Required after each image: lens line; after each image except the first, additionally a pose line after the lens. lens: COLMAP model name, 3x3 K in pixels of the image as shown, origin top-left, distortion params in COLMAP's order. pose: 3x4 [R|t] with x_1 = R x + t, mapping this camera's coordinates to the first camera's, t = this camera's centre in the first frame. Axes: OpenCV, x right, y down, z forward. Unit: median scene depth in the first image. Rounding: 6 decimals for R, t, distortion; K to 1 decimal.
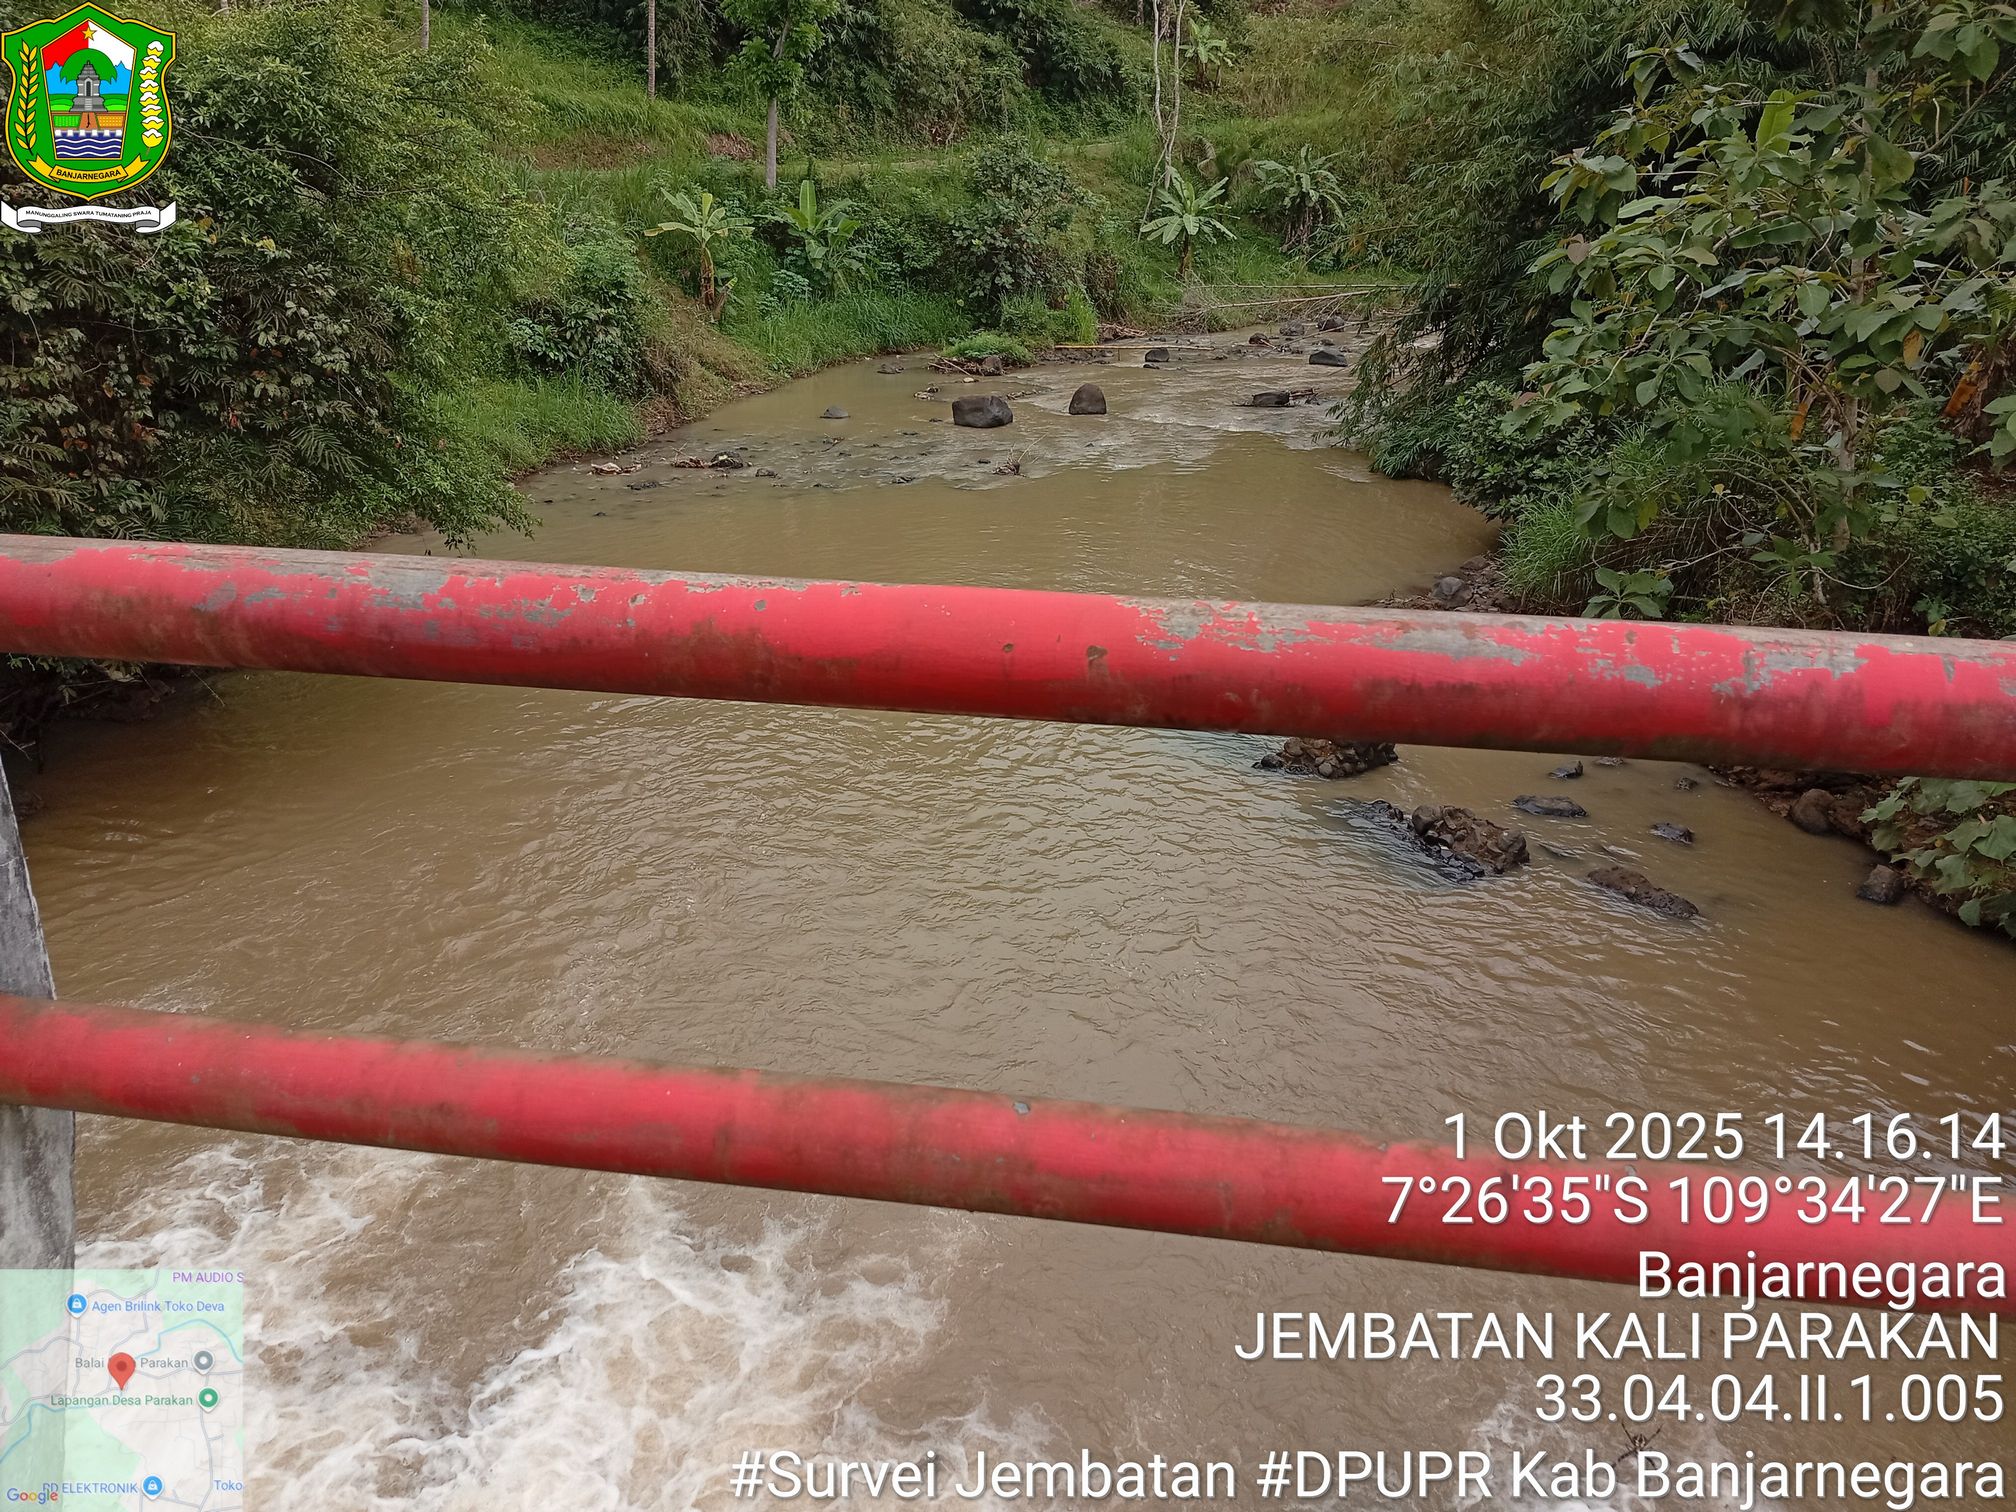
lens RADIAL K [[1551.2, 0, 1006.4], [0, 1551.2, 764.9], [0, 0, 1]] dist [0.123821, -0.234469]
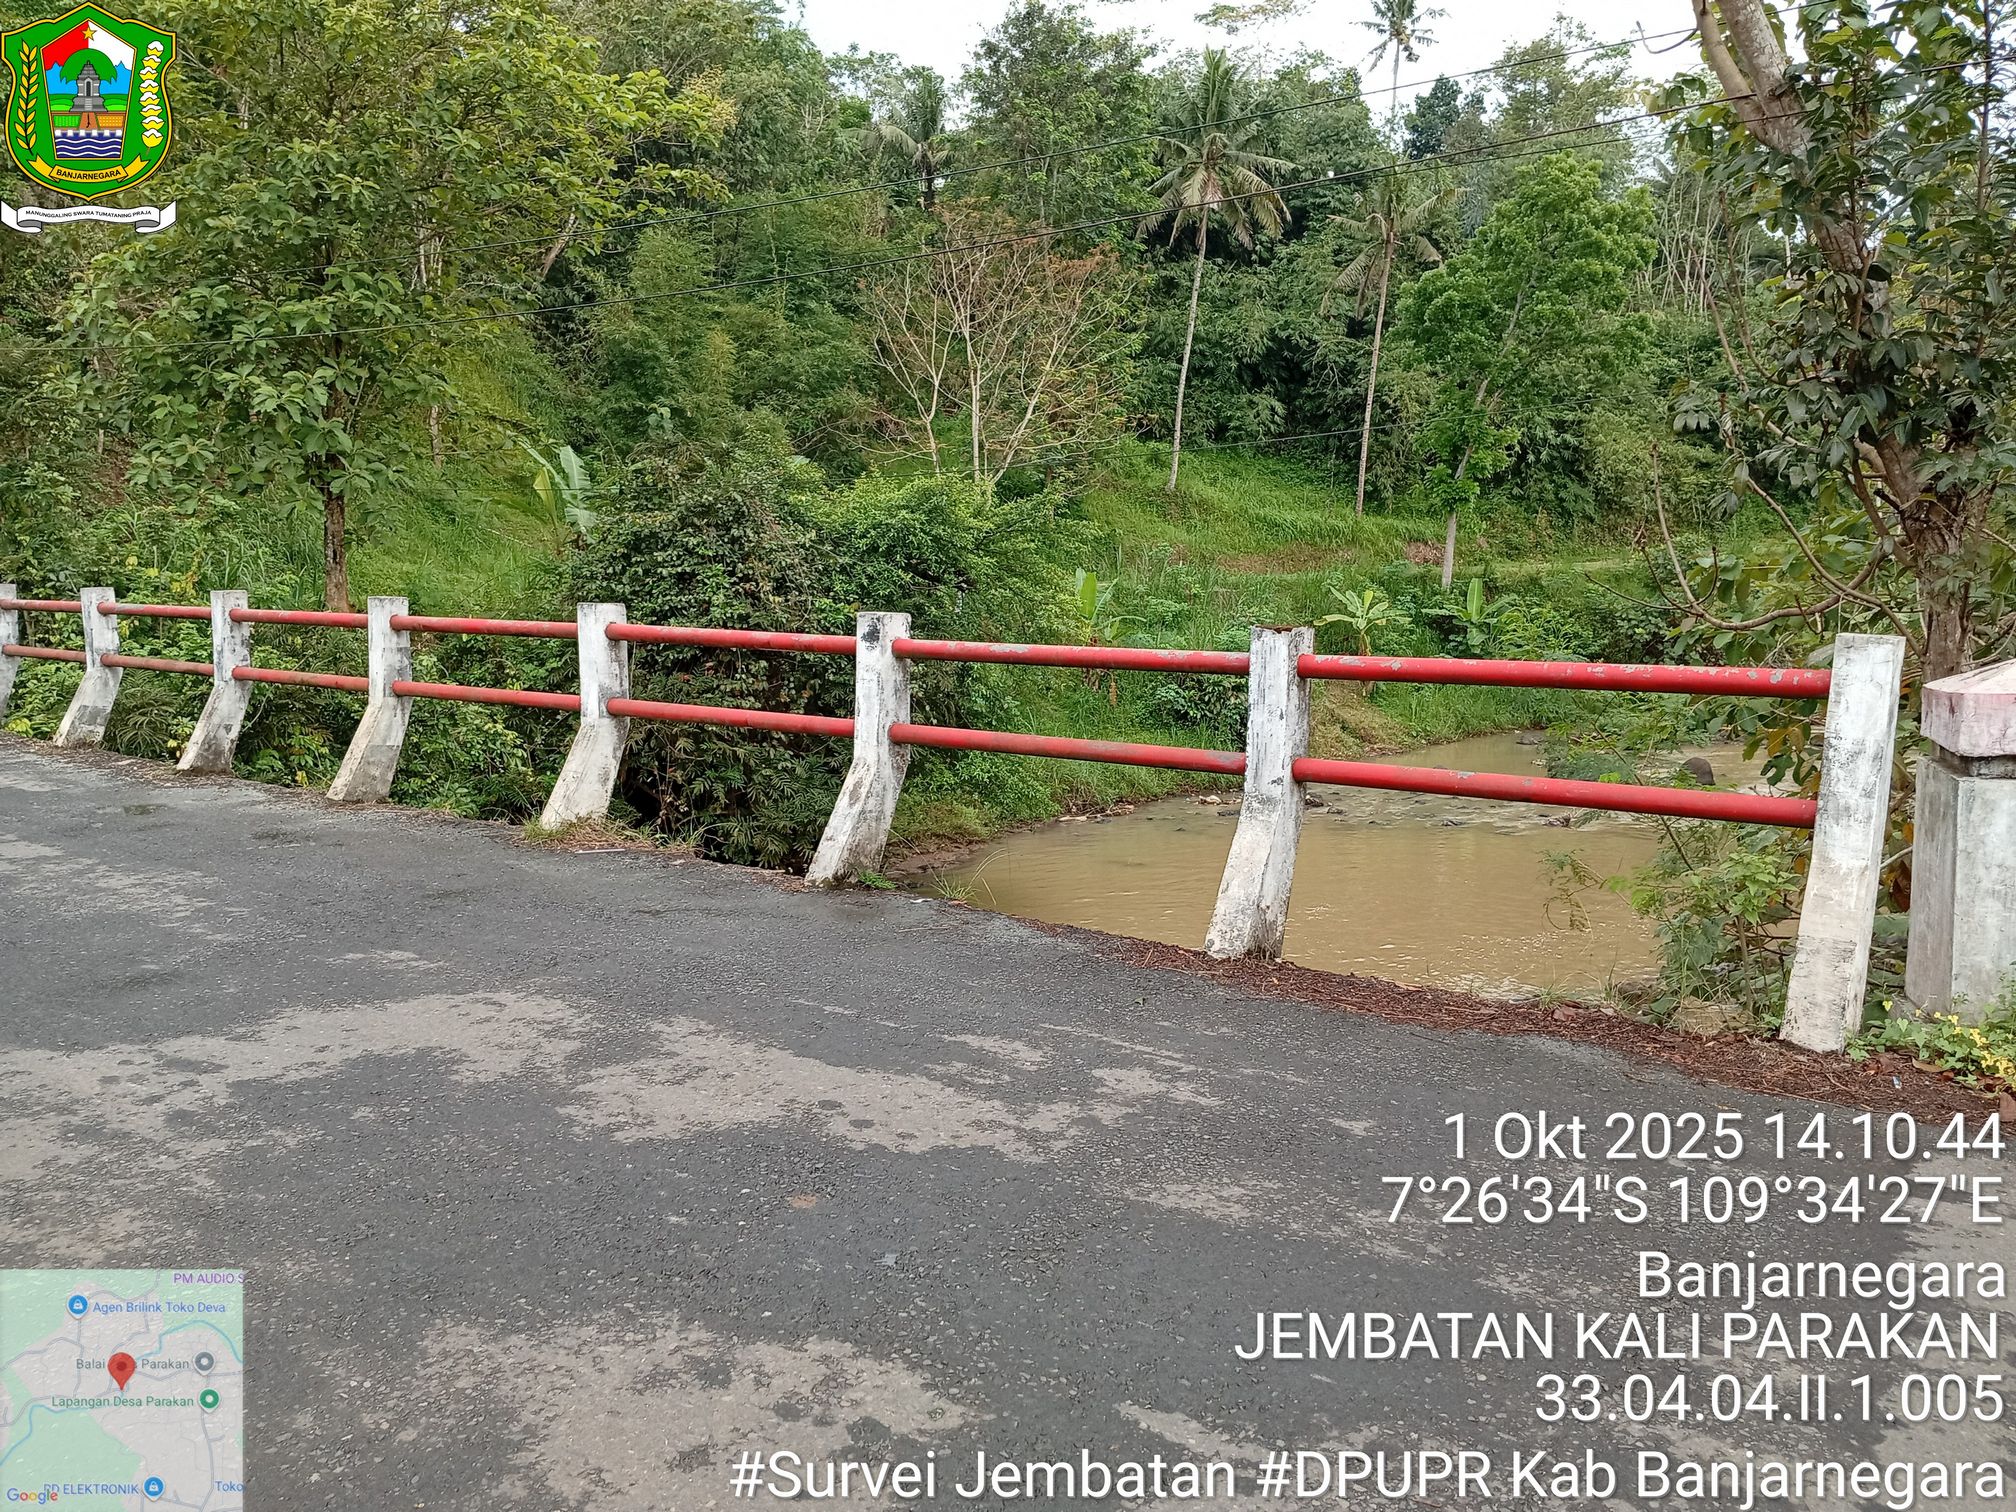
lens RADIAL K [[1551.2, 0, 1006.4], [0, 1551.2, 764.9], [0, 0, 1]] dist [0.123821, -0.234469]
pose [[0.883393, 0.050265, -0.465930, 0.104820], [-0.158864, 0.967481, -0.196830, 0.030456], [0.440885, 0.247898, 0.862651, -0.080216]]
